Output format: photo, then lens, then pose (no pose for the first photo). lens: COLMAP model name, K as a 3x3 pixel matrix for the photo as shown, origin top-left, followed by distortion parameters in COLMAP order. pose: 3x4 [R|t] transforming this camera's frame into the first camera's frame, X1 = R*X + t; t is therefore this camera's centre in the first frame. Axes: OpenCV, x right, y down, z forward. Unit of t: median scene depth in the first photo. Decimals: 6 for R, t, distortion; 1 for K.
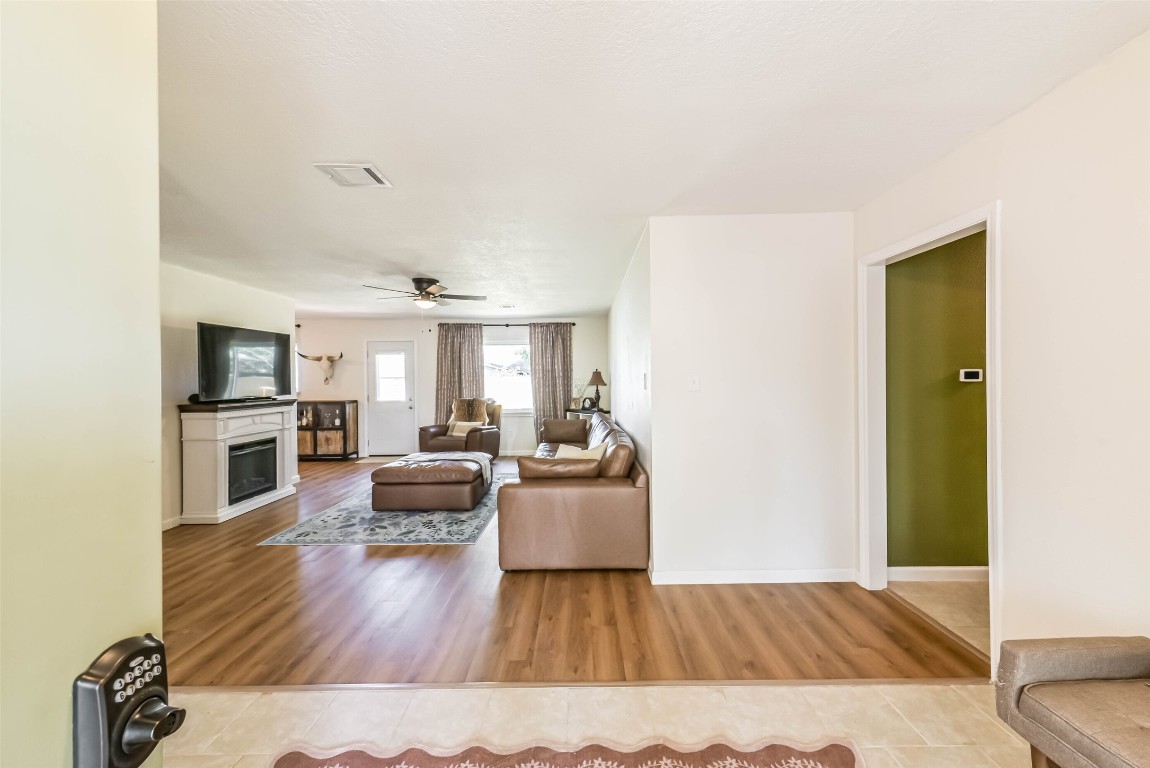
lens RADIAL K [[443.1, 0, 579.4], [0, 443.1, 381.5], [0, 0, 1]] dist [0.012962, -0.000579]
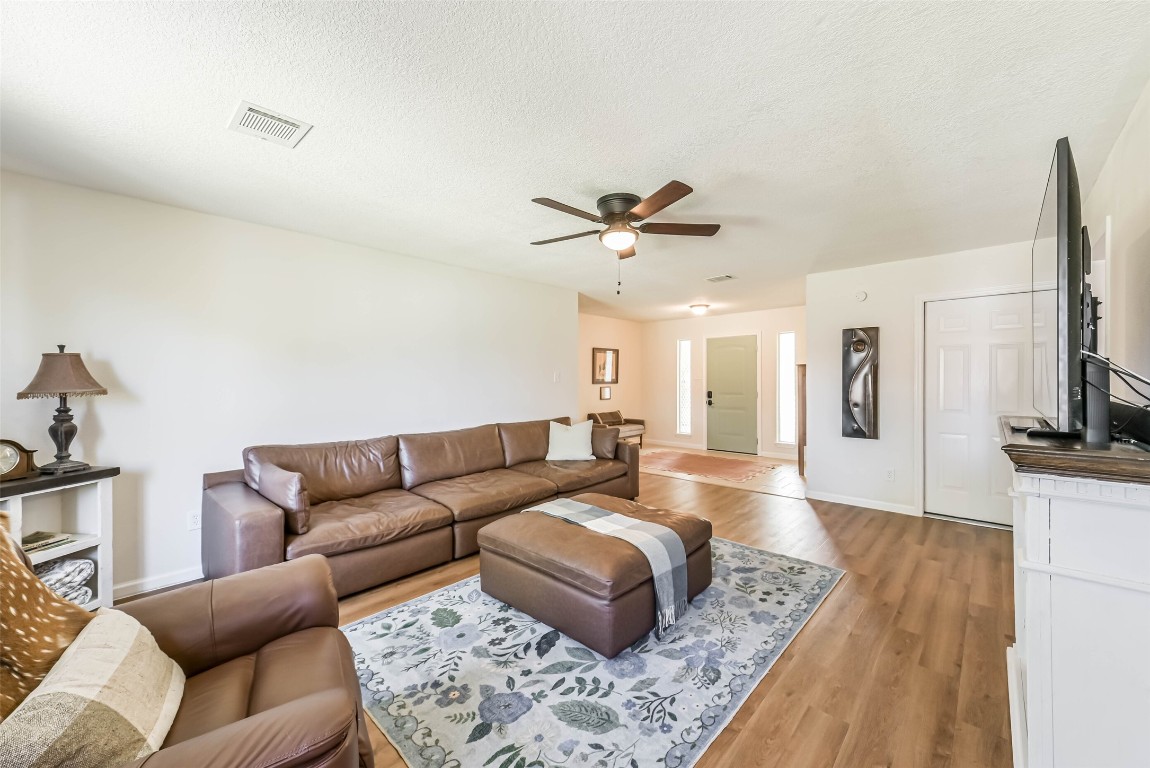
lens RADIAL K [[443.1, 0, 579.4], [0, 443.1, 381.5], [0, 0, 1]] dist [0.012962, -0.000579]
pose [[-0.731641, 0.006676, 0.681658, -0.543612], [0.014583, 0.999876, 0.005861, 0.002768], [-0.681535, 0.014229, -0.731648, 1.133447]]
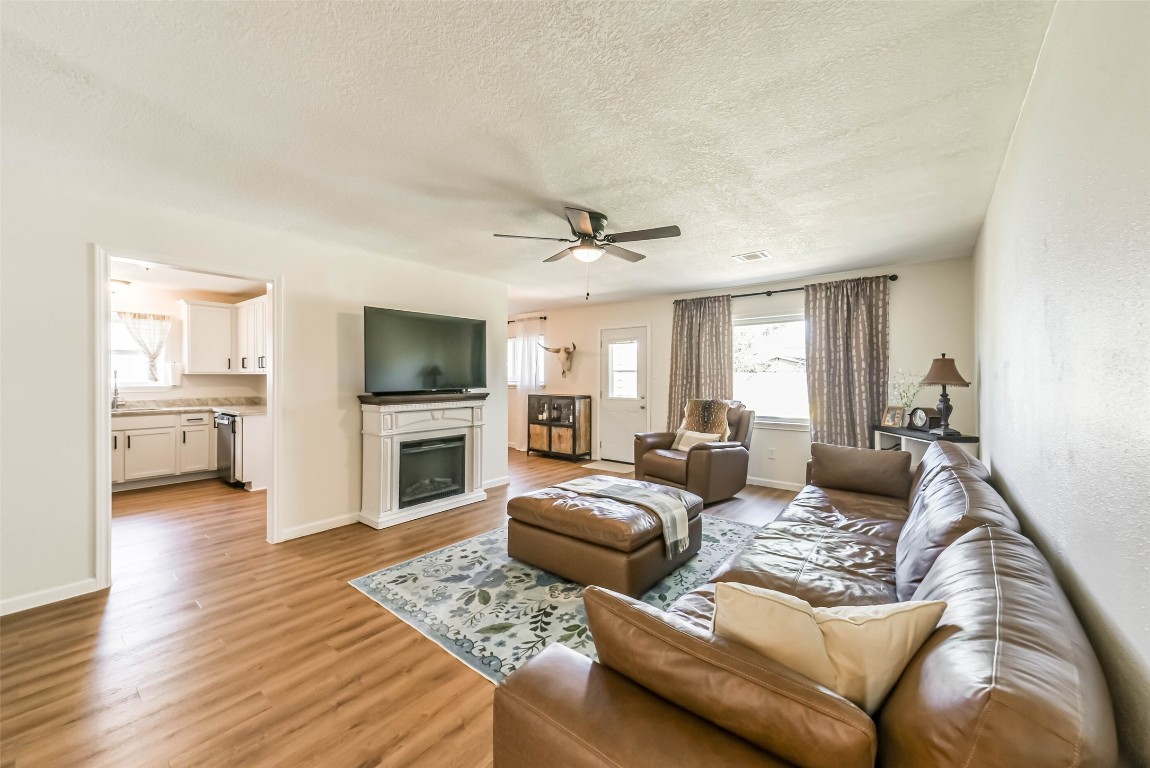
lens RADIAL K [[429.4, 0, 580.4], [0, 429.4, 376.2], [0, 0, 1]] dist [0.029979, -0.000321]
pose [[0.779471, 0.009275, -0.626370, 0.034373], [-0.011817, 0.999930, 0.000101, 0.003626], [0.626327, 0.007323, 0.779526, 0.388410]]
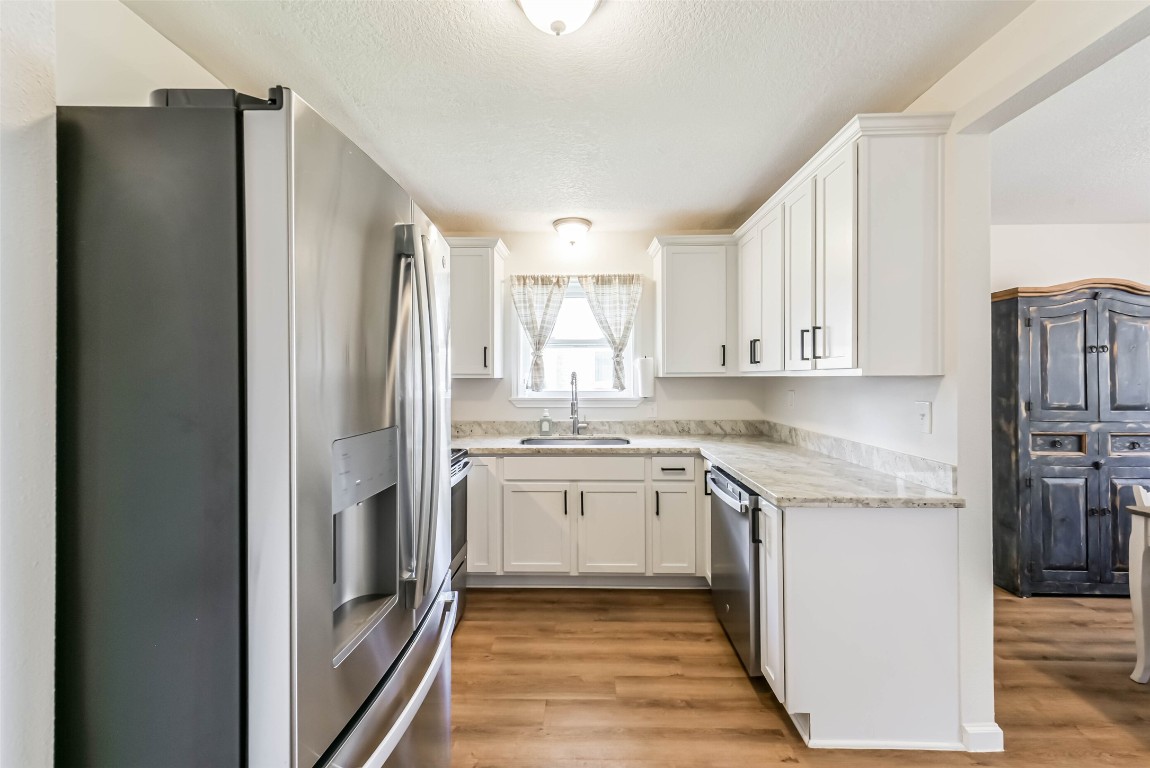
lens RADIAL K [[449.3, 0, 581.9], [0, 449.3, 380.4], [0, 0, 1]] dist [0.014914, -0.000315]
pose [[-0.017414, 0.015228, -0.999732, -0.668004], [0.001528, 0.999883, 0.015203, 0.004802], [0.999847, -0.001263, -0.017435, 0.508117]]
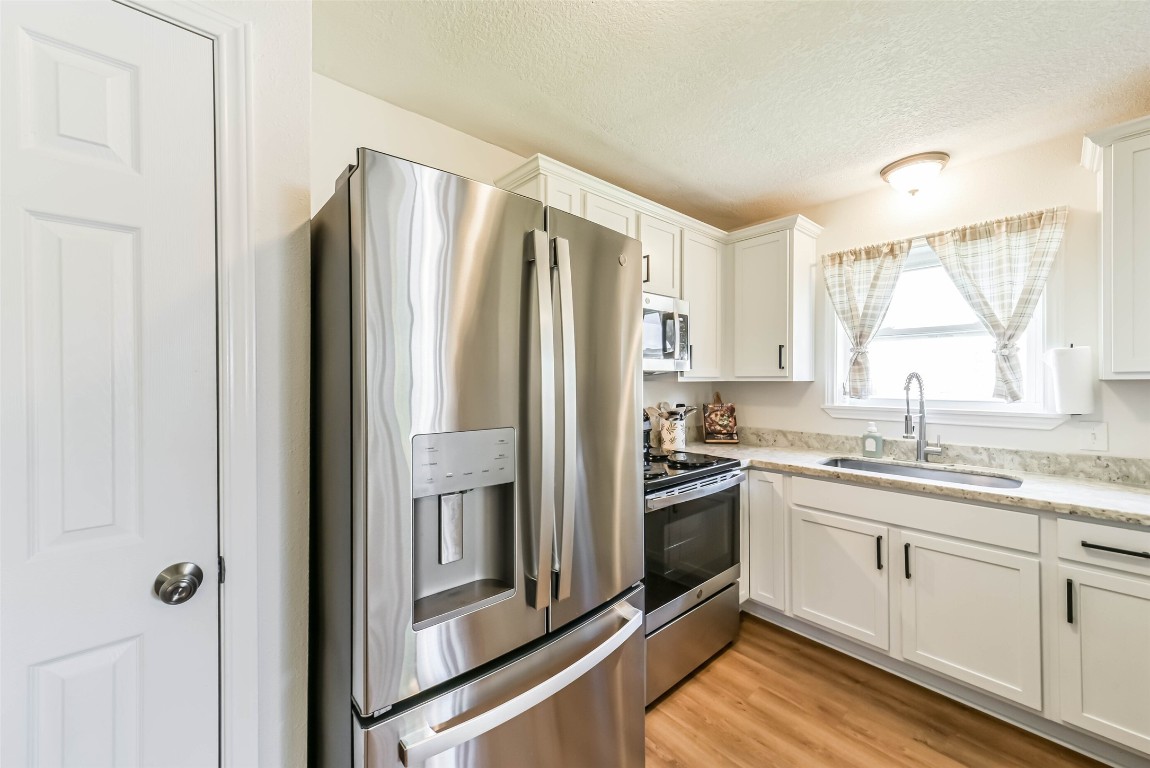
lens RADIAL K [[443.1, 0, 579.4], [0, 443.1, 381.5], [0, 0, 1]] dist [0.012962, -0.000579]
pose [[-0.746724, 0.010628, -0.665050, -0.736536], [0.006930, 0.999942, 0.008199, 0.005218], [0.665098, 0.001514, -0.746754, 0.579704]]
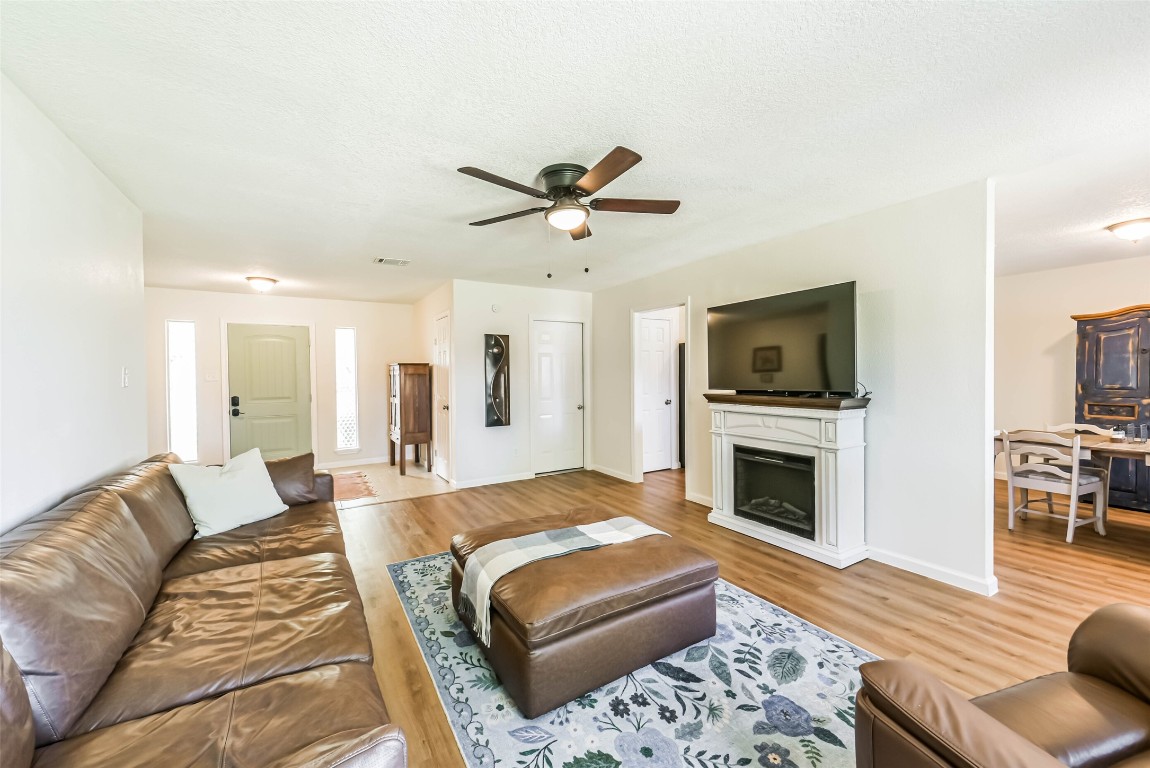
lens RADIAL K [[455.6, 0, 580.9], [0, 455.6, 379.2], [0, 0, 1]] dist [0.014663, -0.000202]
pose [[-0.852740, 0.022937, -0.521832, -0.061593], [0.014494, 0.999690, 0.020255, -0.001298], [0.522135, 0.009709, -0.852808, 1.132595]]
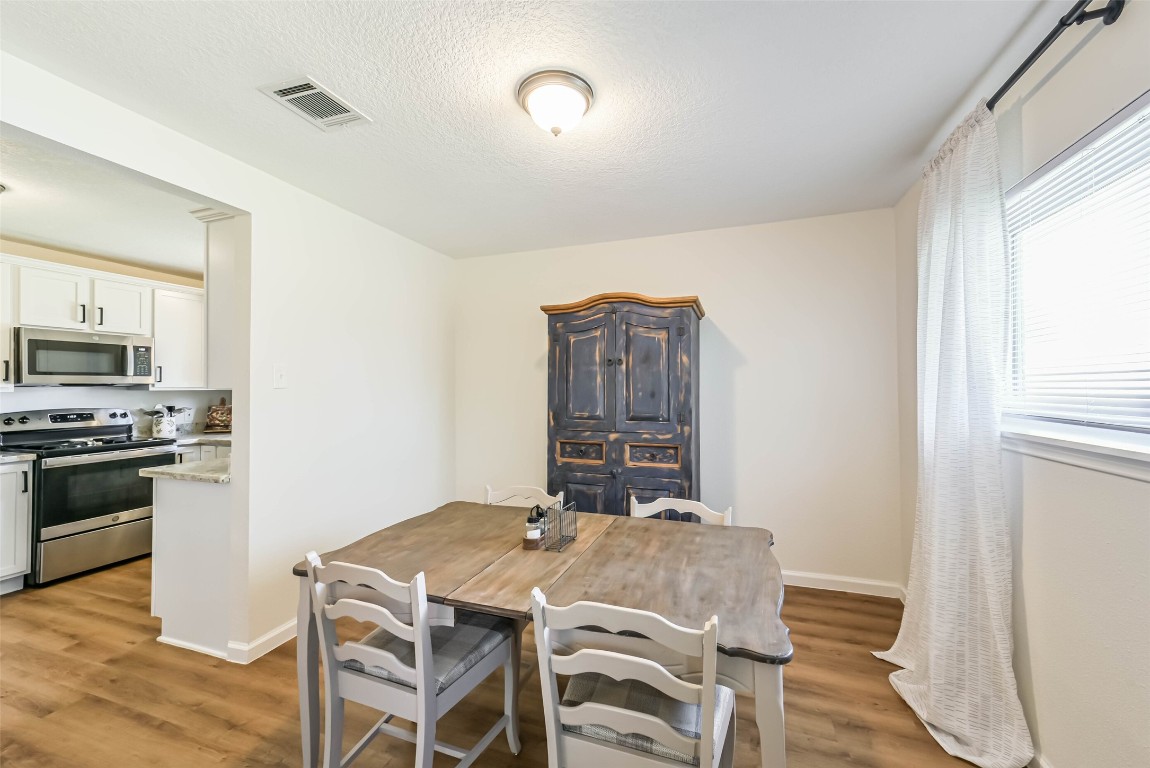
lens RADIAL K [[449.3, 0, 581.9], [0, 449.3, 380.4], [0, 0, 1]] dist [0.014914, -0.000315]
pose [[-0.332446, -0.002932, -0.943118, -0.684915], [0.008049, 0.999950, -0.005945, 0.003716], [0.943088, -0.009567, -0.332405, 1.104101]]
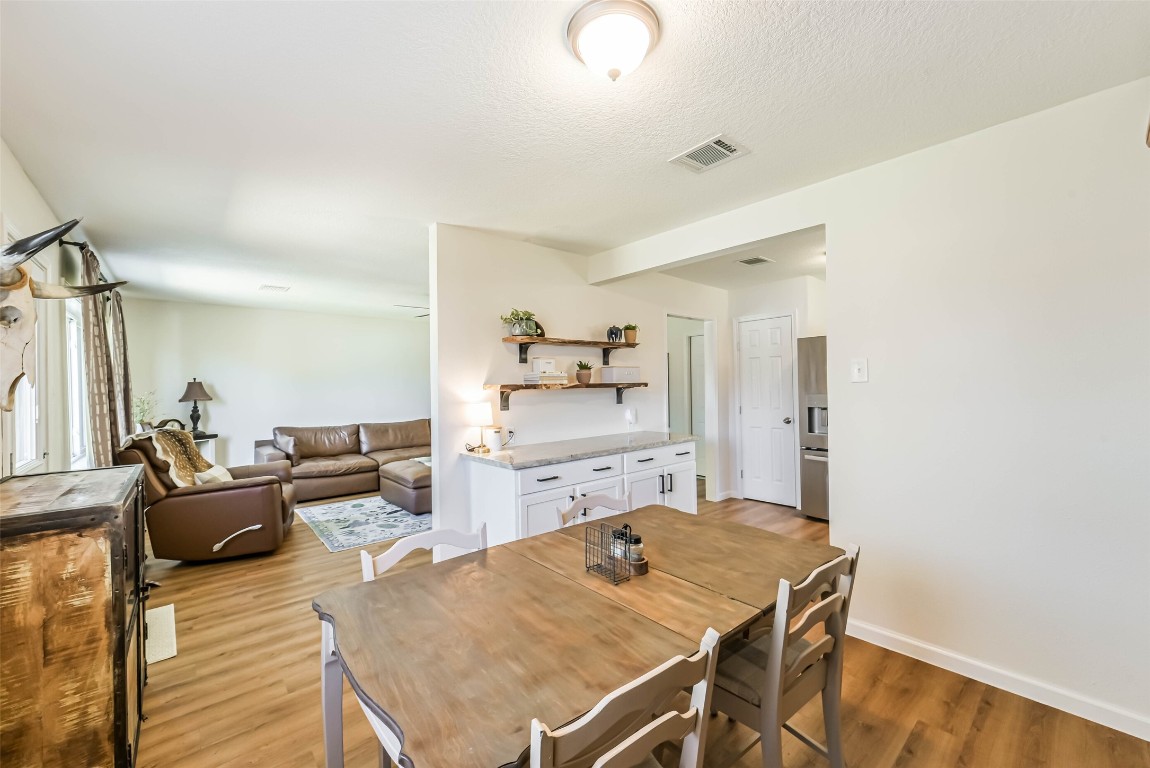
lens RADIAL K [[450.1, 0, 580.4], [0, 450.1, 384.6], [0, 0, 1]] dist [0.000142, -0.000090]
pose [[-0.654640, 0.021705, 0.755629, -1.090005], [0.025253, 0.999658, -0.006837, 0.004242], [-0.755519, 0.014606, -0.654964, 1.159873]]
